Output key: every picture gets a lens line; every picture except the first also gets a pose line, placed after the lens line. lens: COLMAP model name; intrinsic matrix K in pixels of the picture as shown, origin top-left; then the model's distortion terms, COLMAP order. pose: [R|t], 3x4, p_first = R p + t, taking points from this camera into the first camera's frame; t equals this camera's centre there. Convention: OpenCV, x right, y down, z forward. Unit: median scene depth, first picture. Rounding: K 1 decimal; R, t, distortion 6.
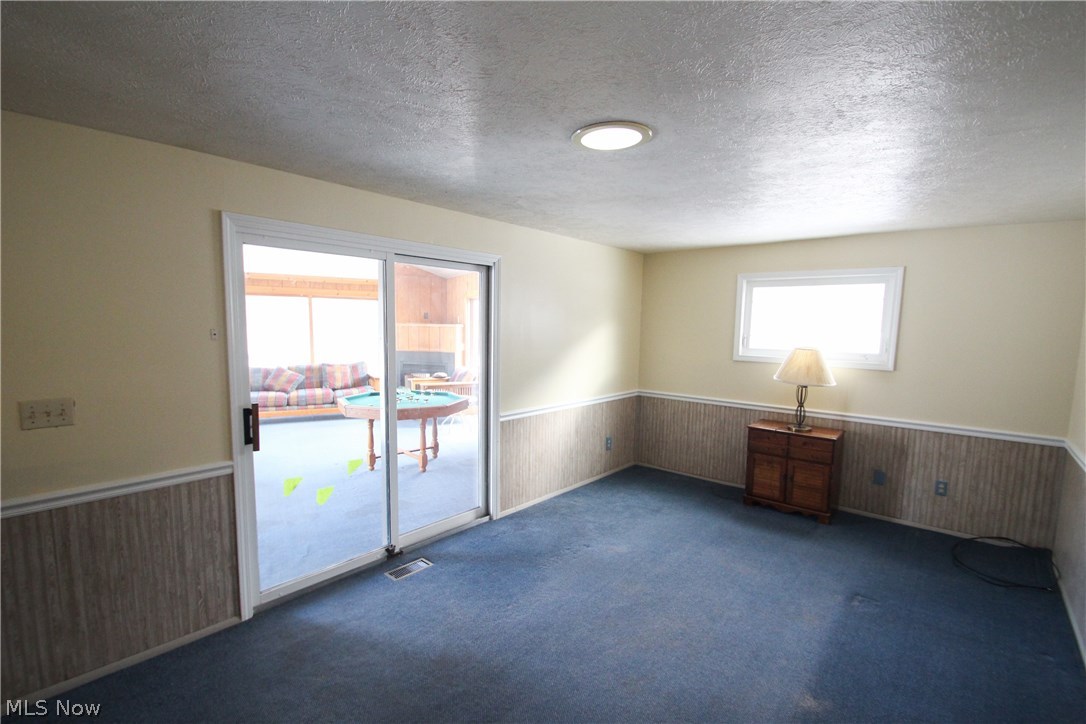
lens RADIAL K [[501.3, 0, 539.1], [0, 501.3, 370.3], [0, 0, 1]] dist [-0.011420, -0.006290]
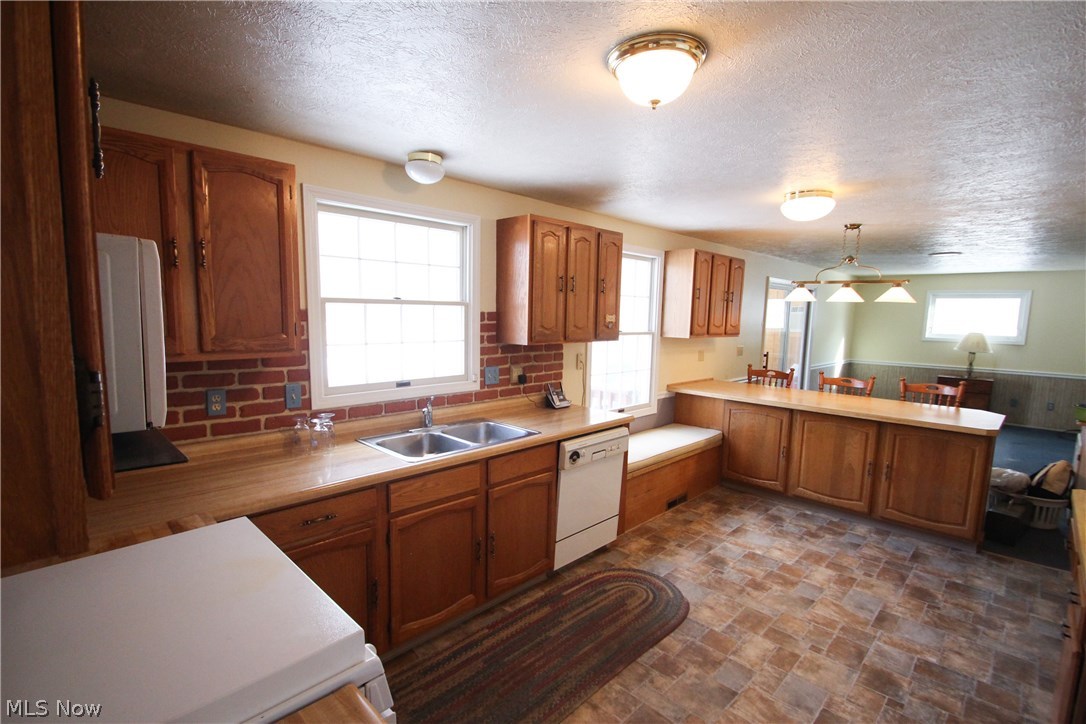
lens RADIAL K [[501.3, 0, 537.8], [0, 501.3, 367.0], [0, 0, 1]] dist [-0.011420, -0.006290]
pose [[0.997588, 0.014383, -0.067901, -0.991648], [-0.013627, 0.999840, 0.011582, 0.086468], [0.068057, -0.010628, 0.997625, -0.980313]]
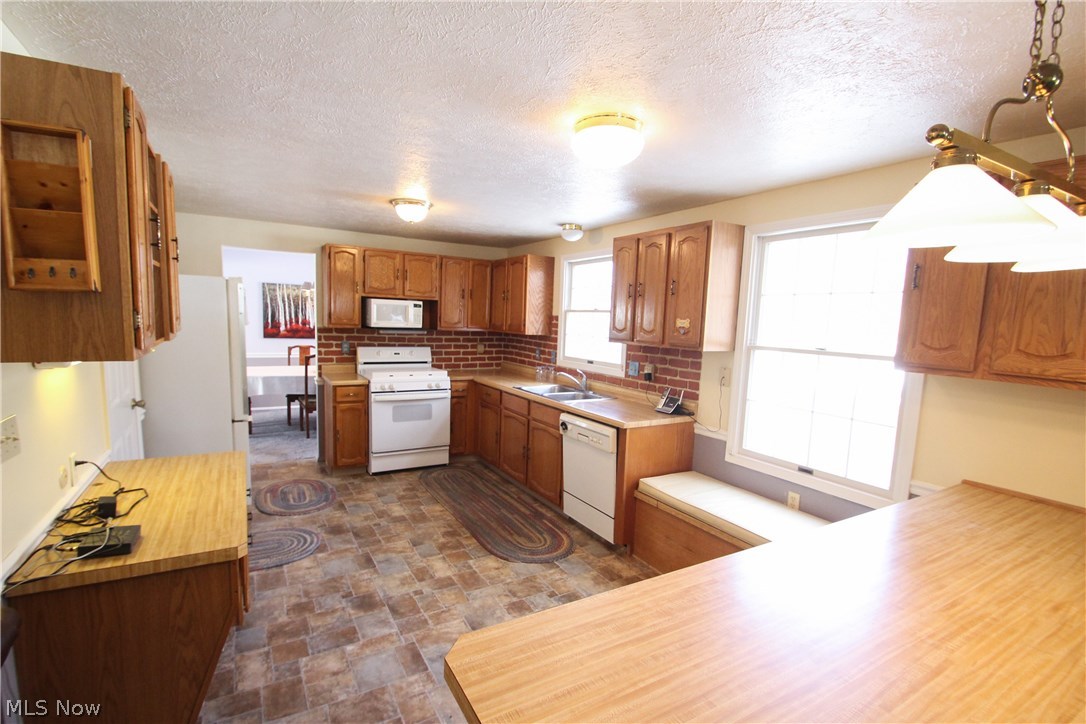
lens RADIAL K [[501.3, 0, 538.6], [0, 501.3, 371.1], [0, 0, 1]] dist [-0.011420, -0.006290]
pose [[-0.311411, 0.074050, -0.947386, 2.626174], [-0.135454, 0.983320, 0.121383, -0.190475], [0.940572, 0.166127, -0.296186, 2.828807]]
